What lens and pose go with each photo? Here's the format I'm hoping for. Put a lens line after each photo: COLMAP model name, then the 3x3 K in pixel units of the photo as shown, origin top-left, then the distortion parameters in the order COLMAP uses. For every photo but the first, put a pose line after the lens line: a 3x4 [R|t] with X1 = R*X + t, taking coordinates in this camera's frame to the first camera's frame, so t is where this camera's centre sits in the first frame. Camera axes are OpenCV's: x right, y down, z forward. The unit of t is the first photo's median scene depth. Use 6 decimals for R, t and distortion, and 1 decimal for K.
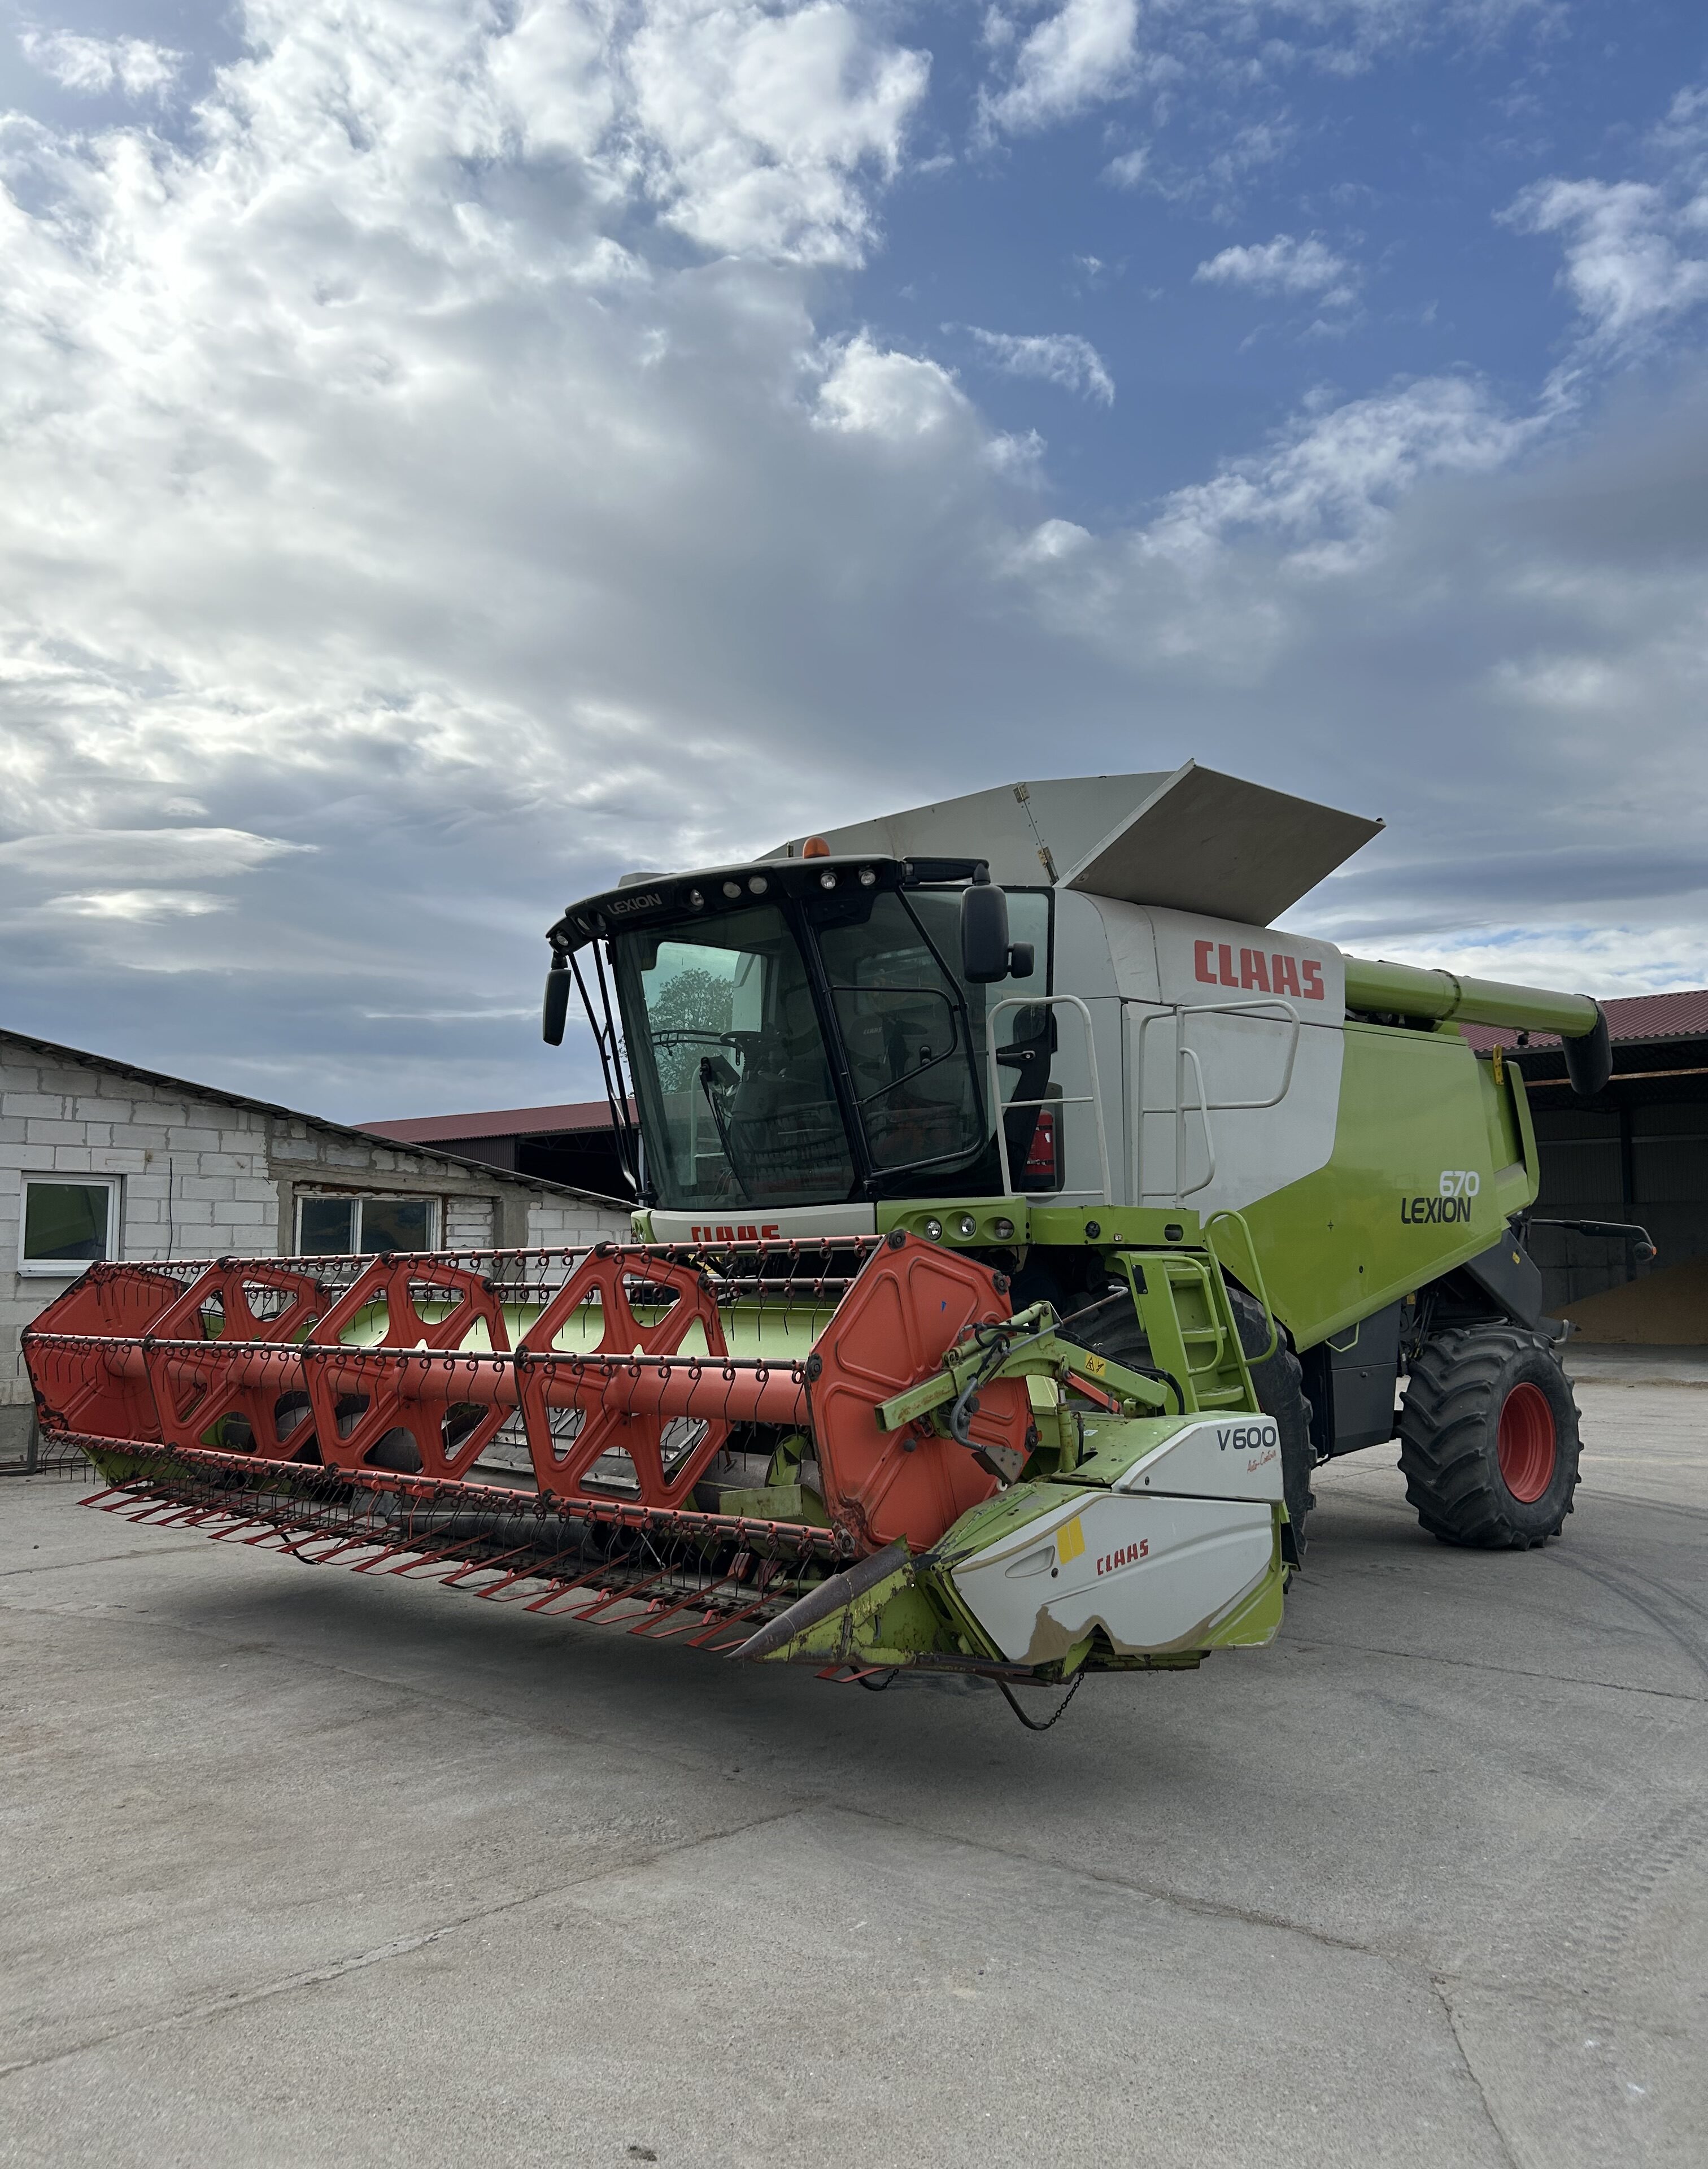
lens RADIAL K [[1756.9, 0, 826.6], [0, 1756.9, 1087.5], [0, 0, 1]] dist [0.000286, 0.000077]
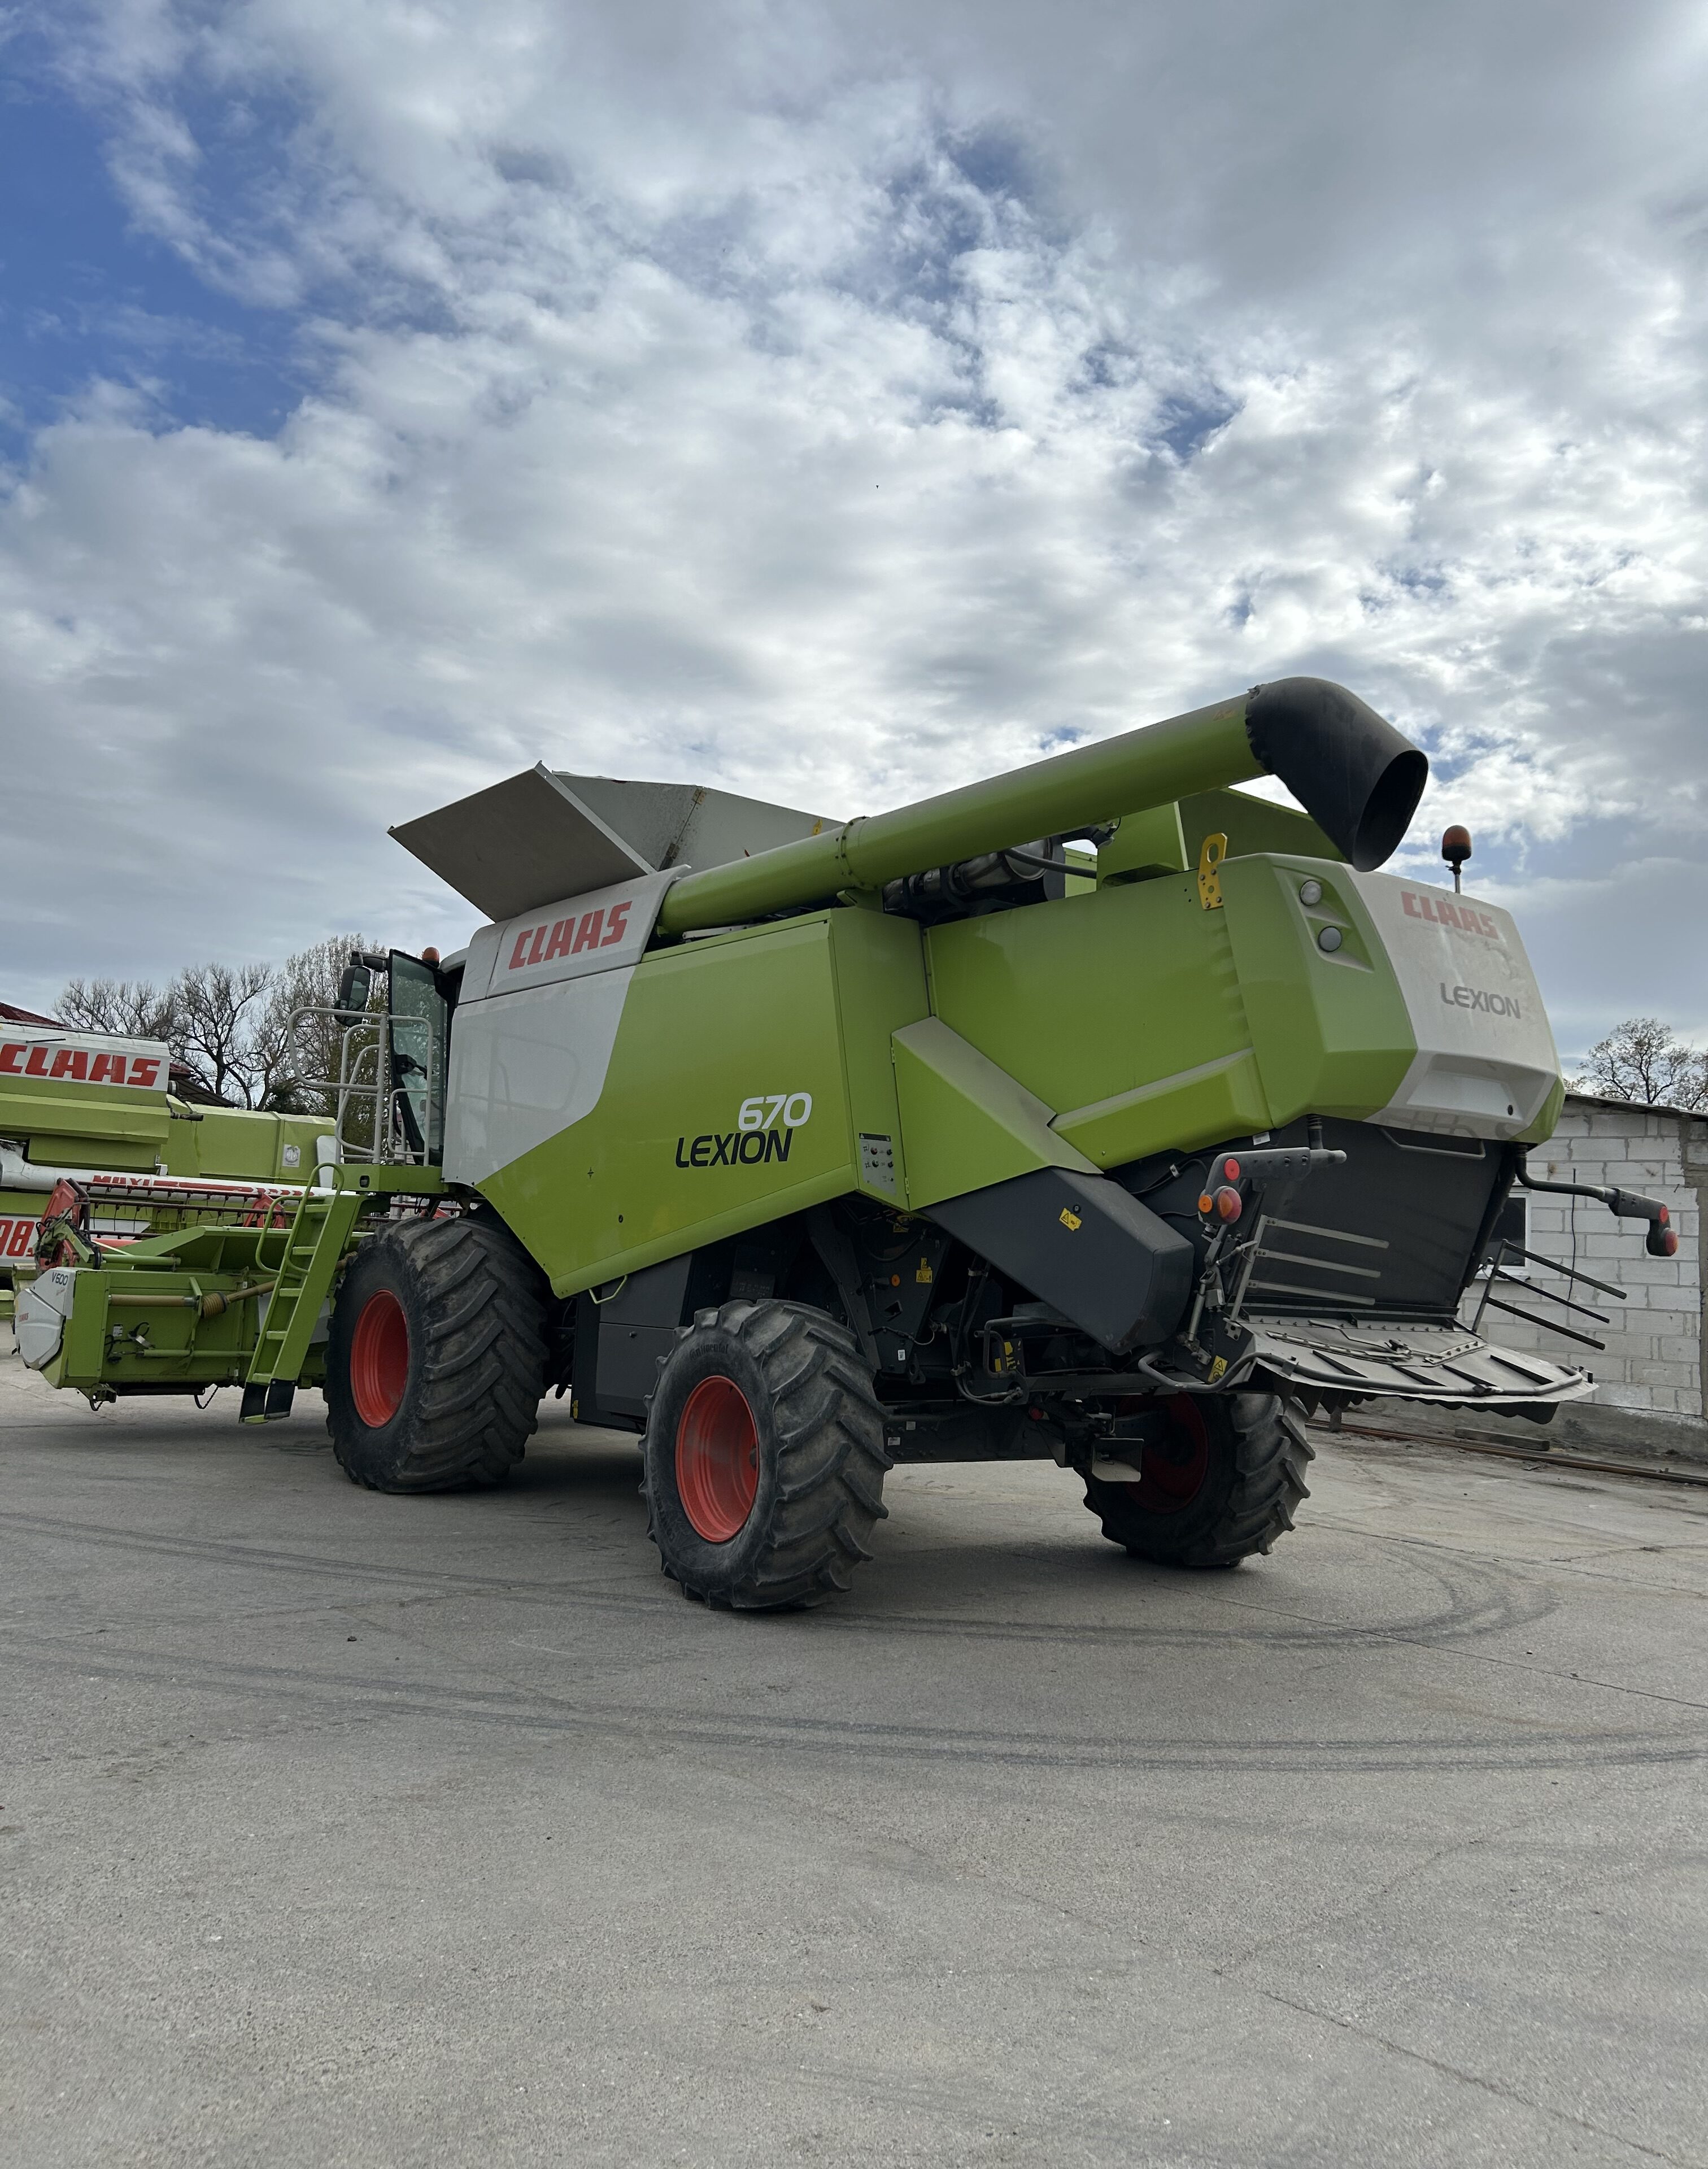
lens RADIAL K [[1756.9, 0, 826.6], [0, 1756.9, 1087.5], [0, 0, 1]] dist [0.000286, 0.000077]
pose [[-0.141248, -0.095244, -0.985382, 1.113752], [0.046537, 0.993622, -0.102711, 0.124298], [0.988880, -0.060365, -0.135915, 1.138615]]
